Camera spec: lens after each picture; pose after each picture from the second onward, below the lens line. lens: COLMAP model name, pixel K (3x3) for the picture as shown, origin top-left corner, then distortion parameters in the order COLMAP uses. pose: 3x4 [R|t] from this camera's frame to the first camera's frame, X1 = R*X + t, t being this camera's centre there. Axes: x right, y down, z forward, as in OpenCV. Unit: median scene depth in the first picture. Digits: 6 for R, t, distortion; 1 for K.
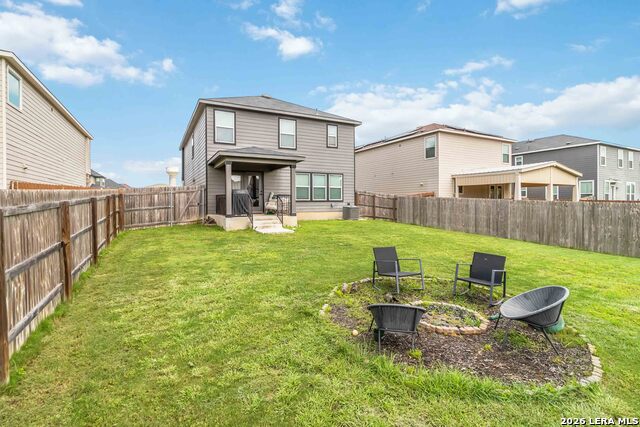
lens RADIAL K [[299.6, 0, 321.0], [0, 299.6, 205.1], [0, 0, 1]] dist [0.020323, 0.000119]
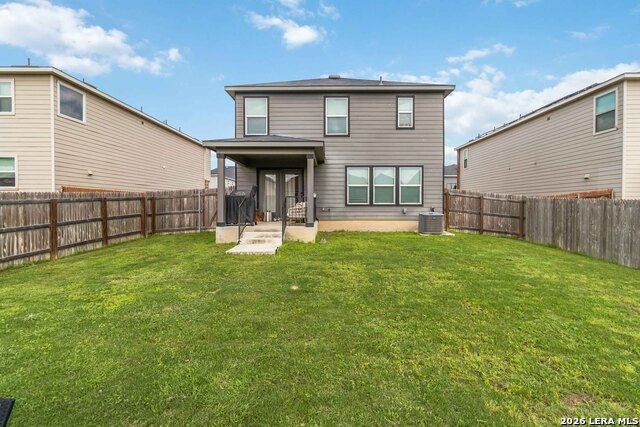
lens RADIAL K [[299.6, 0, 321.0], [0, 299.6, 205.1], [0, 0, 1]] dist [0.020323, 0.000119]
pose [[0.883978, 0.005925, -0.467490, 0.199133], [-0.009226, 0.999946, -0.004772, -0.008830], [0.467437, 0.008532, 0.883985, 0.297801]]
